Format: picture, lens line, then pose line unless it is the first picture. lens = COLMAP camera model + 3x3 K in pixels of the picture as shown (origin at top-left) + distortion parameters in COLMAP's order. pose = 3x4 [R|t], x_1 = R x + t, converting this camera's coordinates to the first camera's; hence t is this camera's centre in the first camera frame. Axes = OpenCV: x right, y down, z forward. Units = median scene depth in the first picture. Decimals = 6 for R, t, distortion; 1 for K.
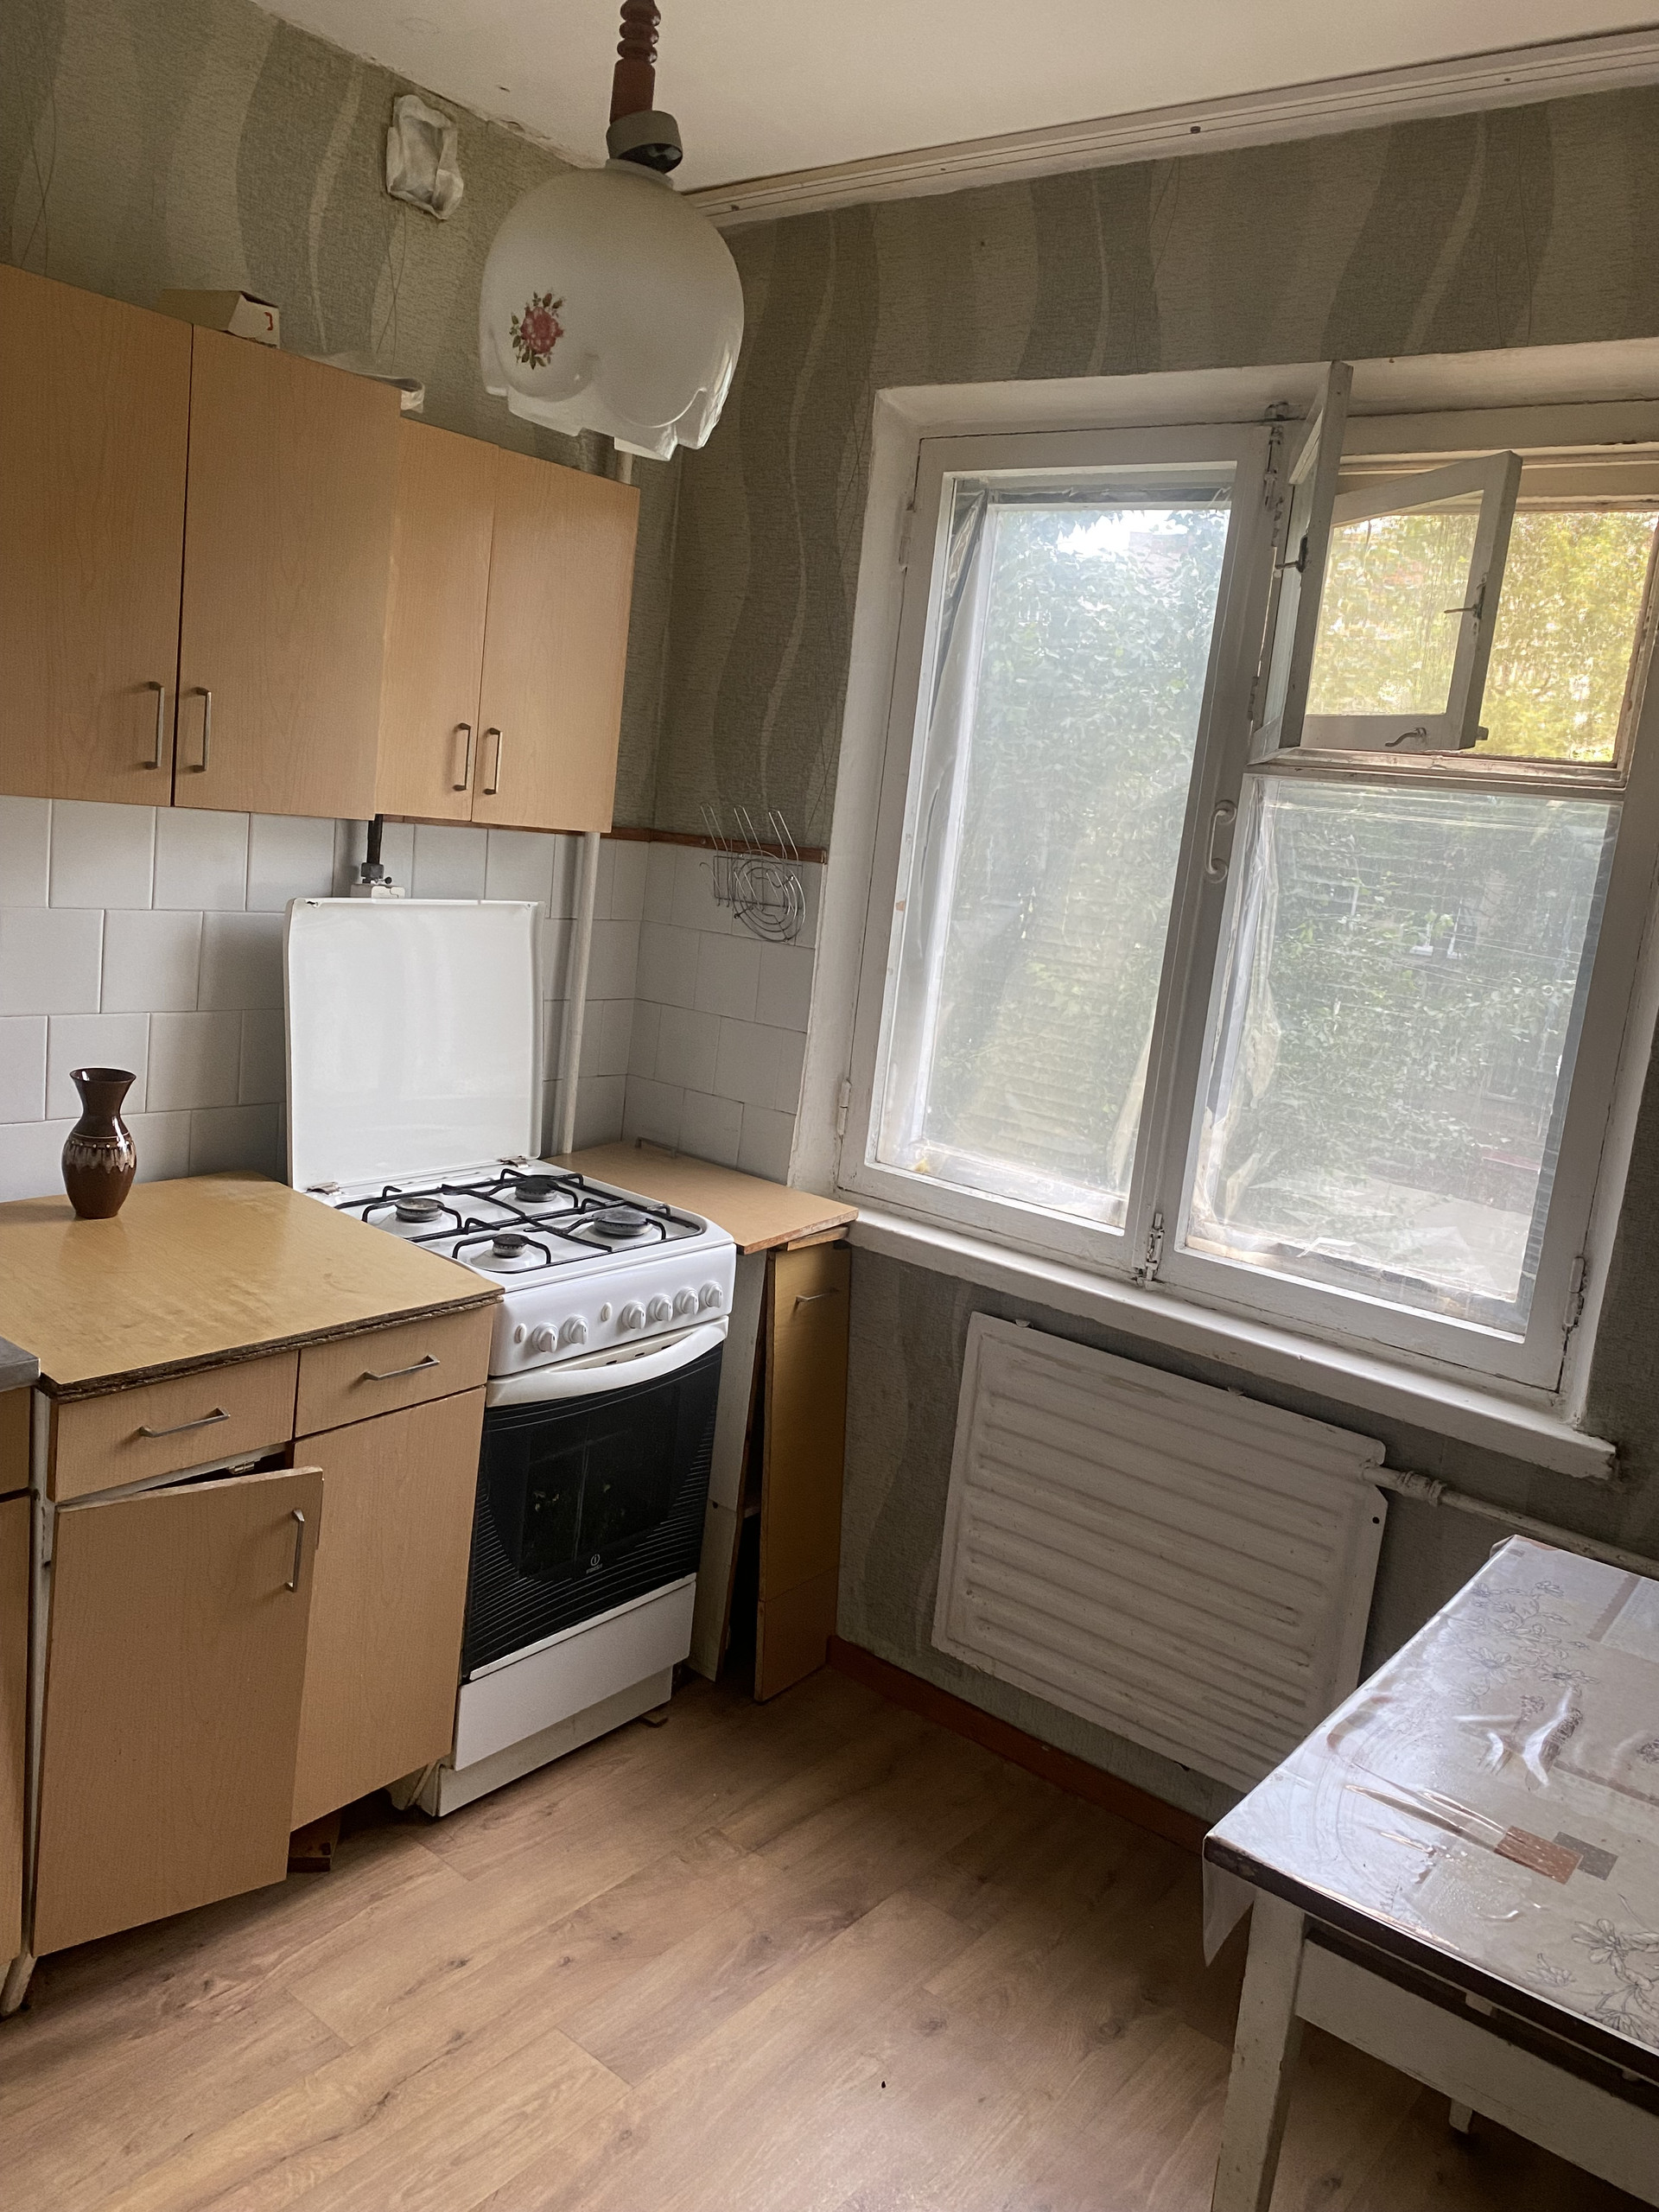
lens RADIAL K [[1651.7, 0, 830.5], [0, 1651.7, 1091.5], [0, 0, 1]] dist [0.028237, -0.030120]
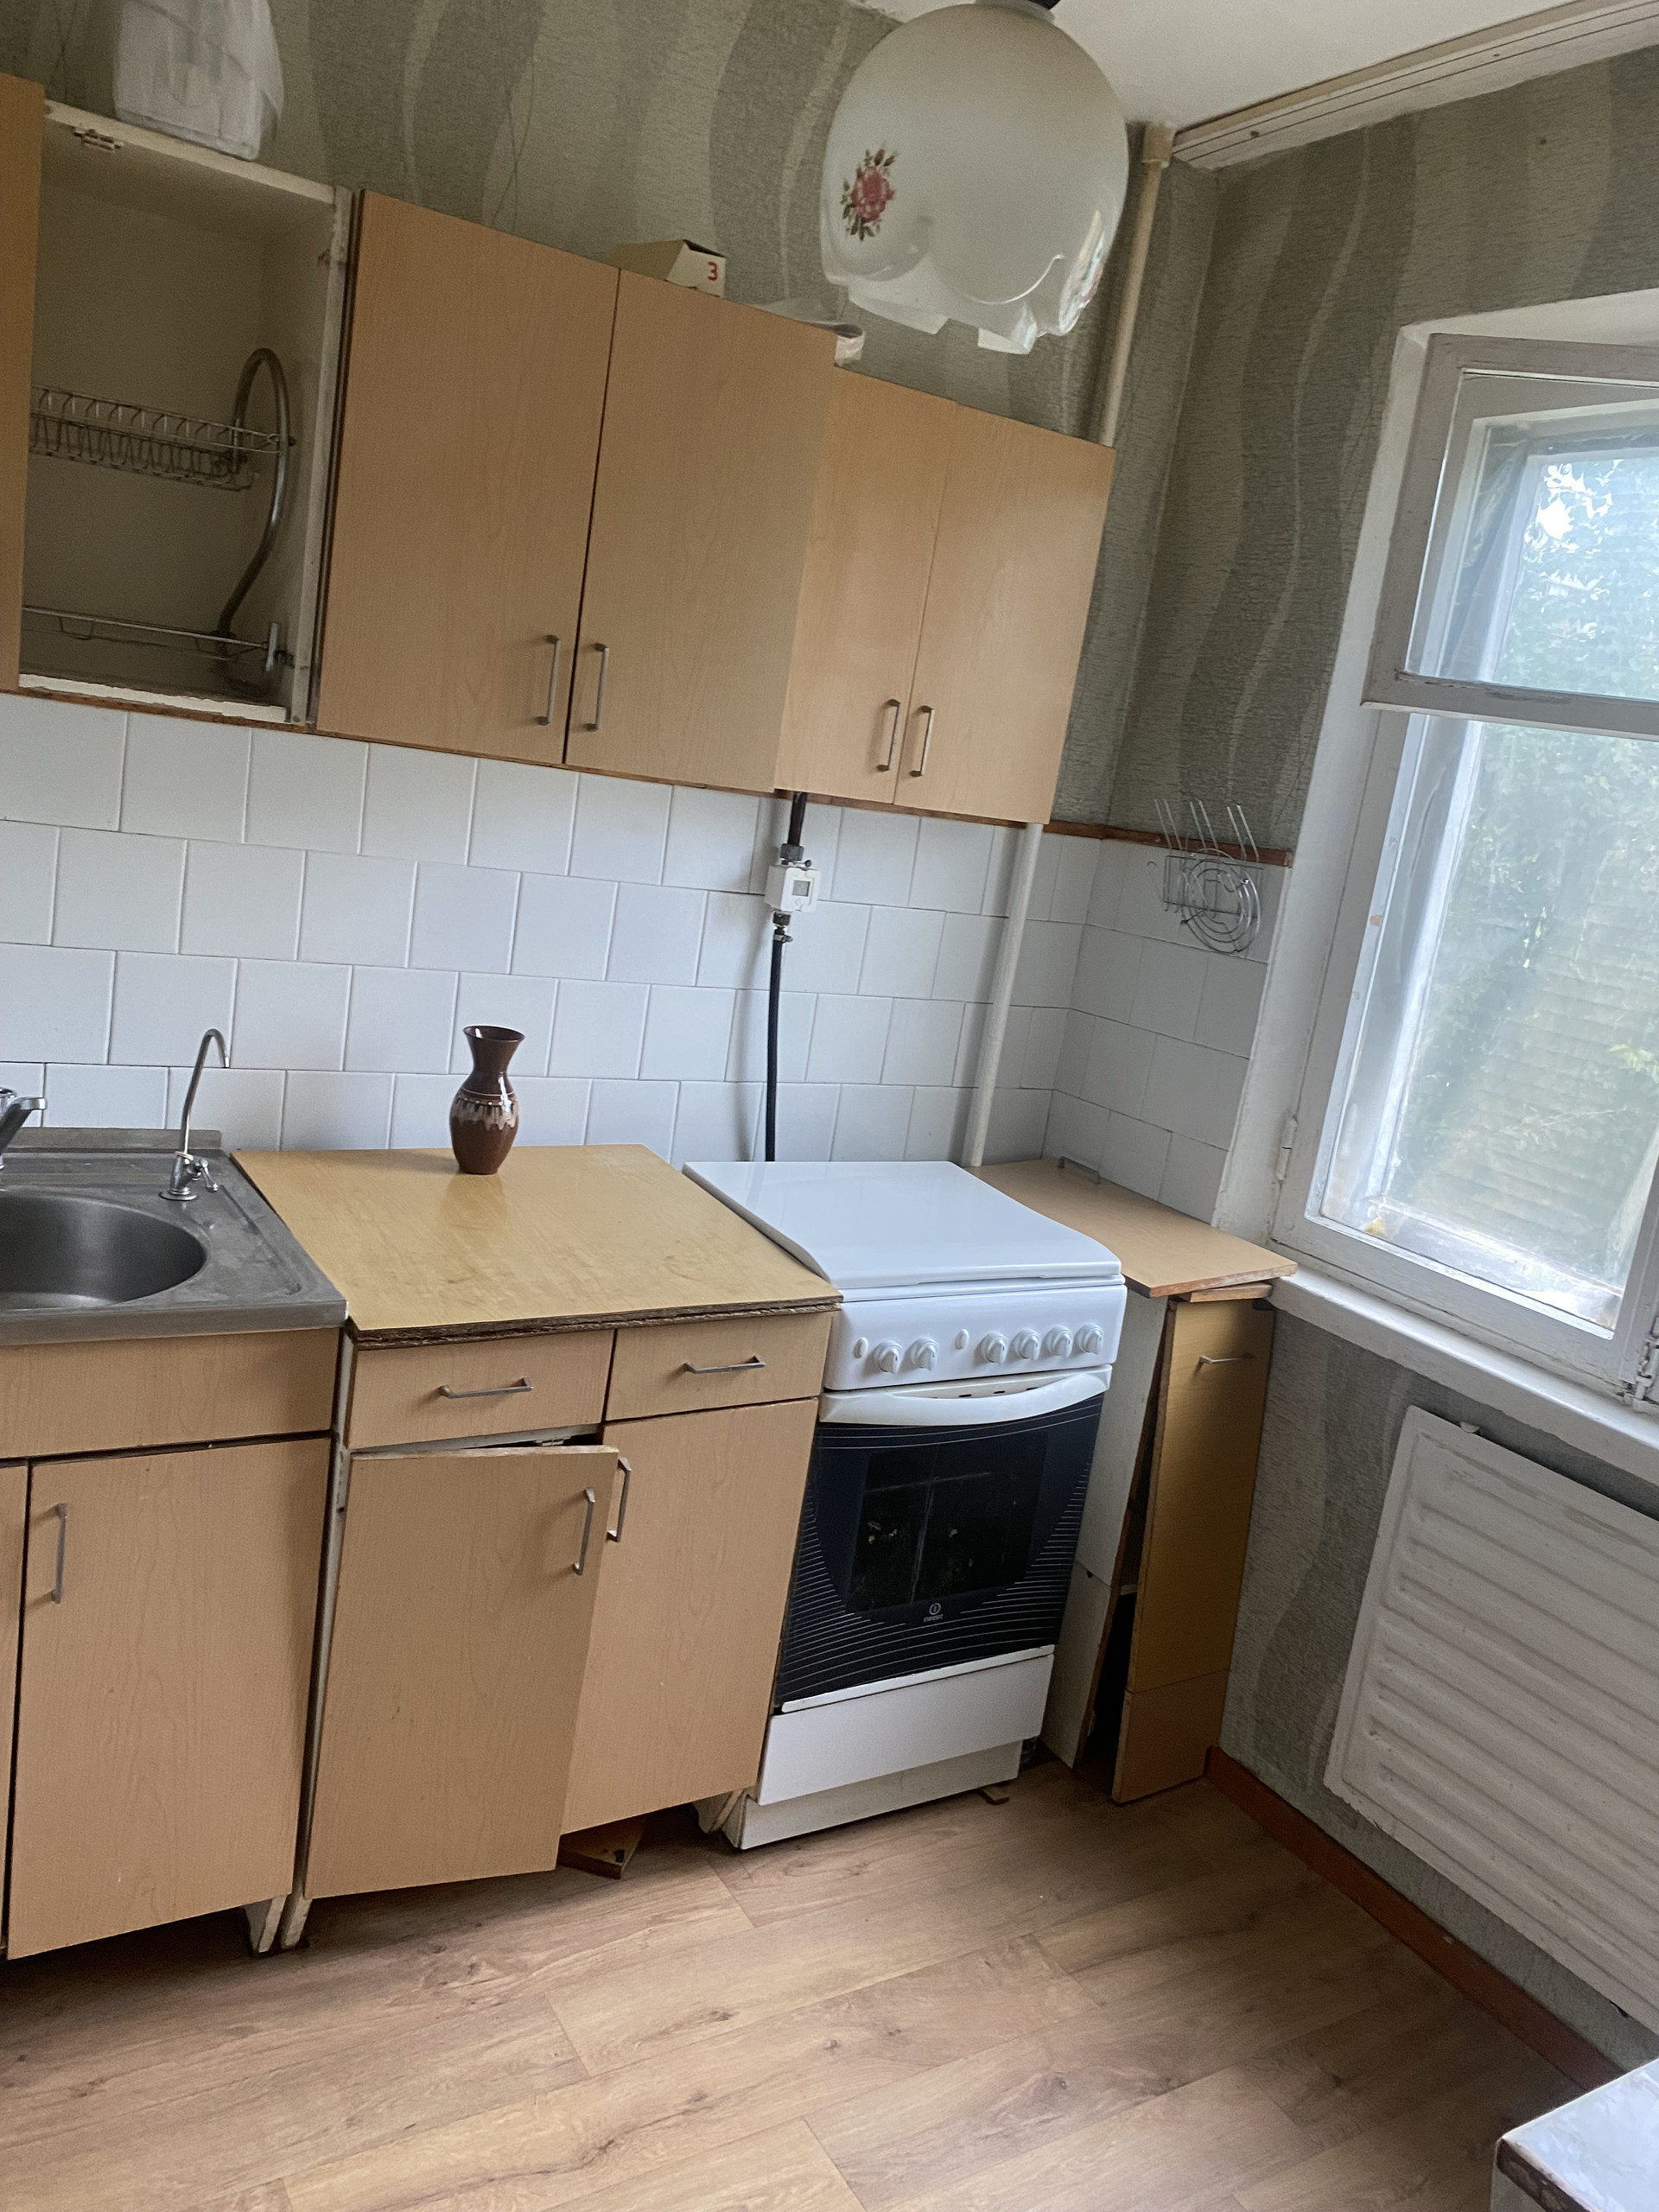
lens RADIAL K [[1651.7, 0, 830.5], [0, 1651.7, 1091.5], [0, 0, 1]] dist [0.028237, -0.030120]
pose [[0.941143, 0.093674, -0.324768, 0.074499], [-0.099725, 0.995013, -0.001996, 0.006356], [0.322961, 0.034265, 0.945792, 0.107775]]
